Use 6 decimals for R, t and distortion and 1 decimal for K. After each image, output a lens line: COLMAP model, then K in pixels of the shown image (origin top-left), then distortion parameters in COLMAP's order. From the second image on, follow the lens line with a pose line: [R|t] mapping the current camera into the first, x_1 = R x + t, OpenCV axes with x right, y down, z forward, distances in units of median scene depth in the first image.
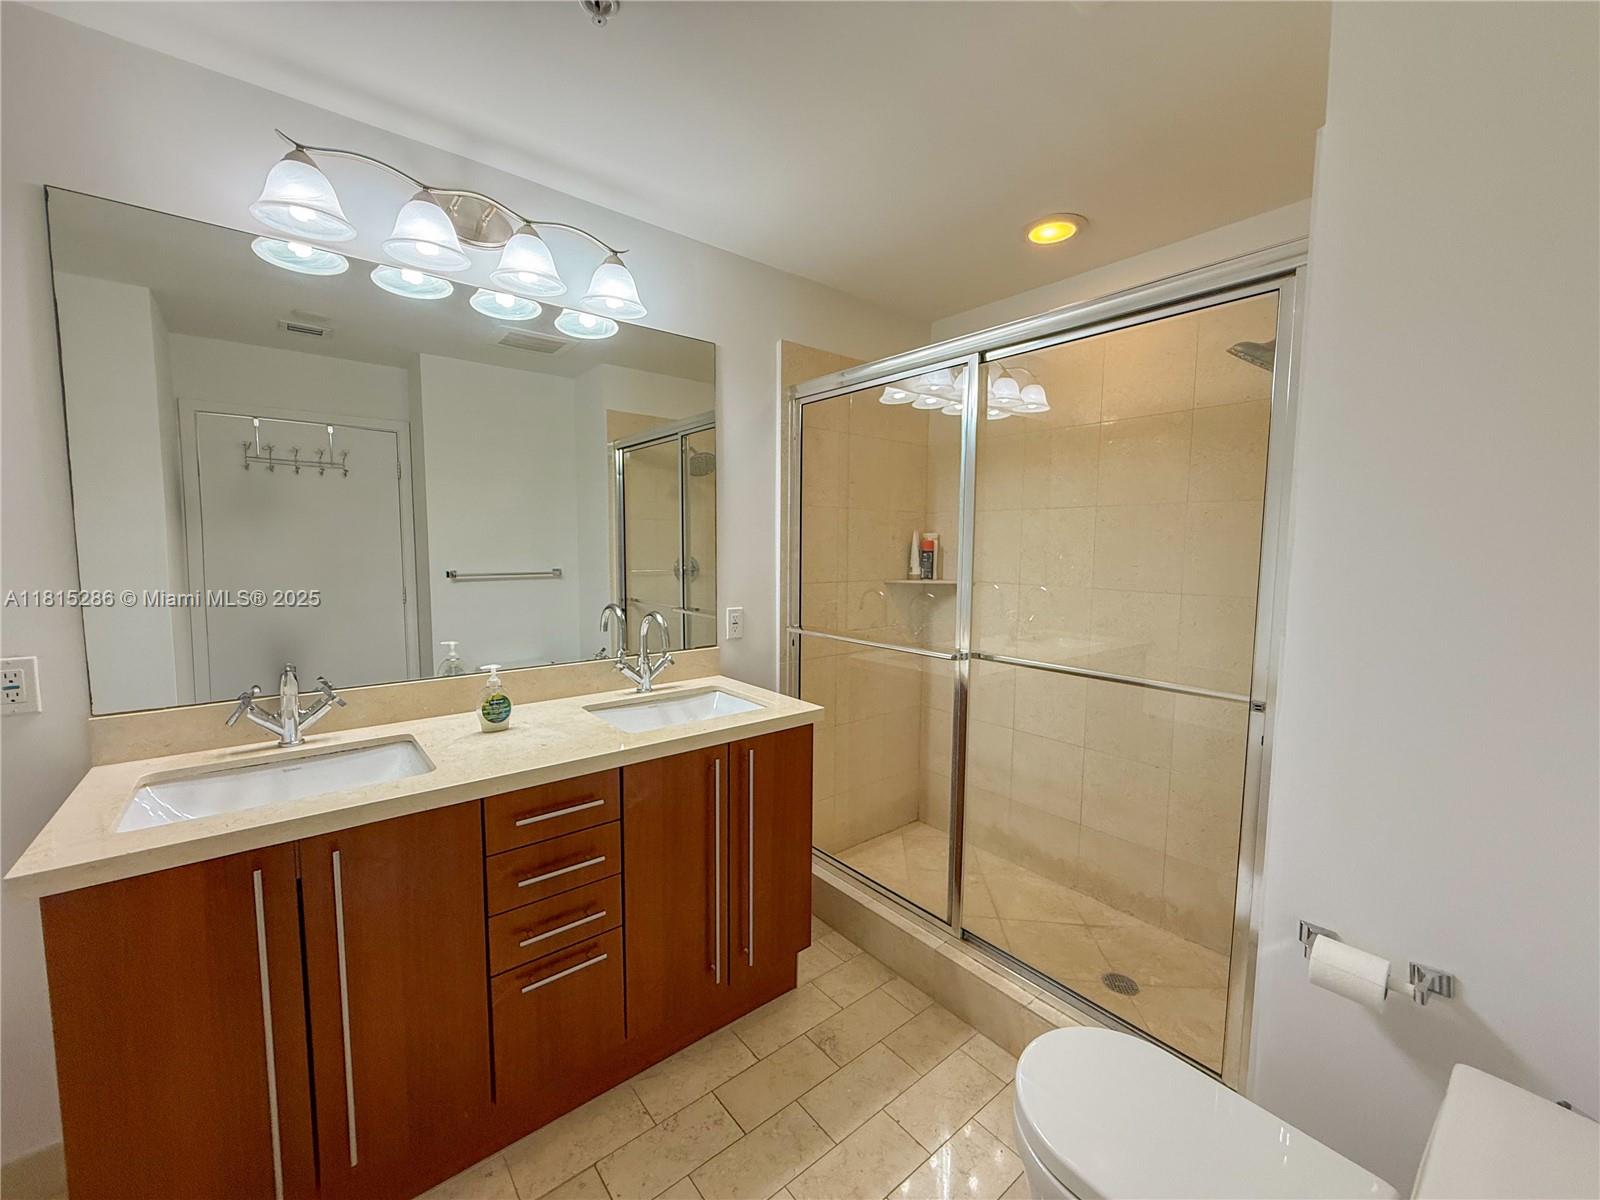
lens RADIAL K [[639.0, 0, 795.5], [0, 639.0, 603.8], [0, 0, 1]] dist [0.002194, 0.000628]
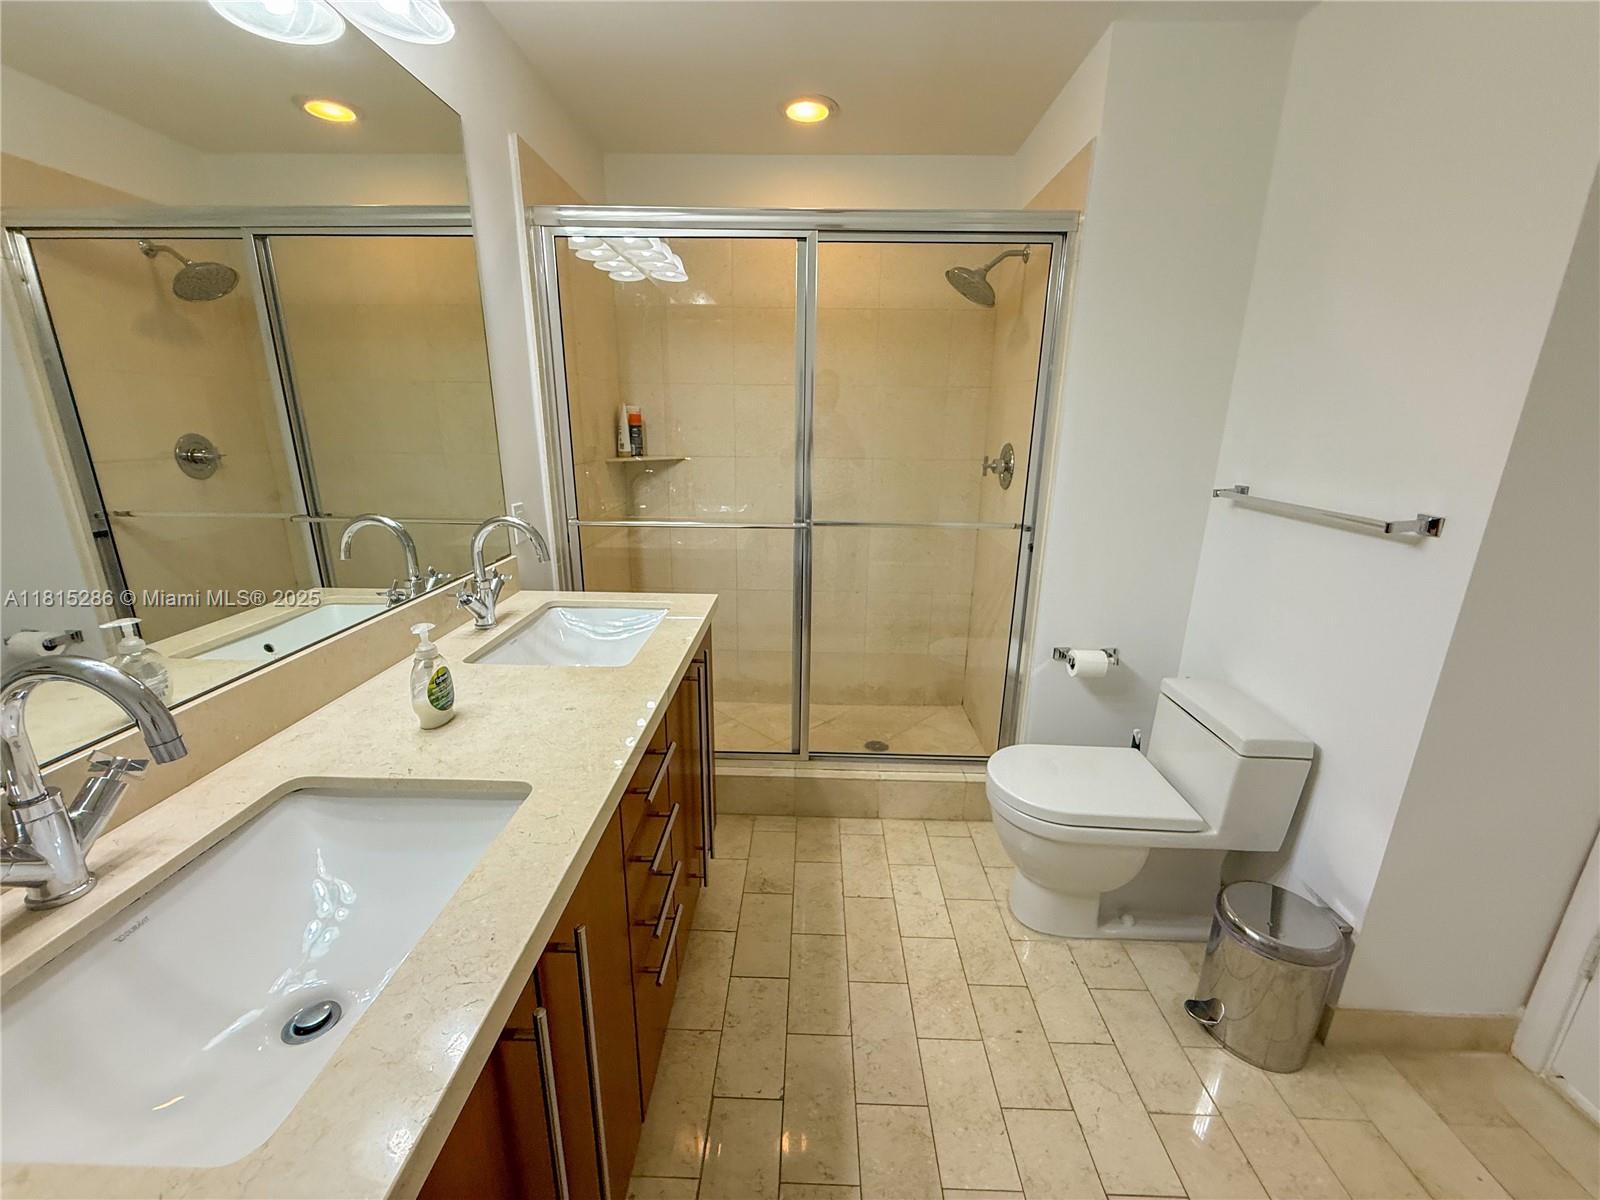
lens RADIAL K [[639.0, 0, 795.8], [0, 639.0, 603.7], [0, 0, 1]] dist [0.002194, 0.000628]
pose [[0.651860, -0.211051, 0.728379, -0.578930], [0.063739, 0.972342, 0.224697, -0.035164], [-0.755656, -0.100045, 0.647283, 0.270326]]
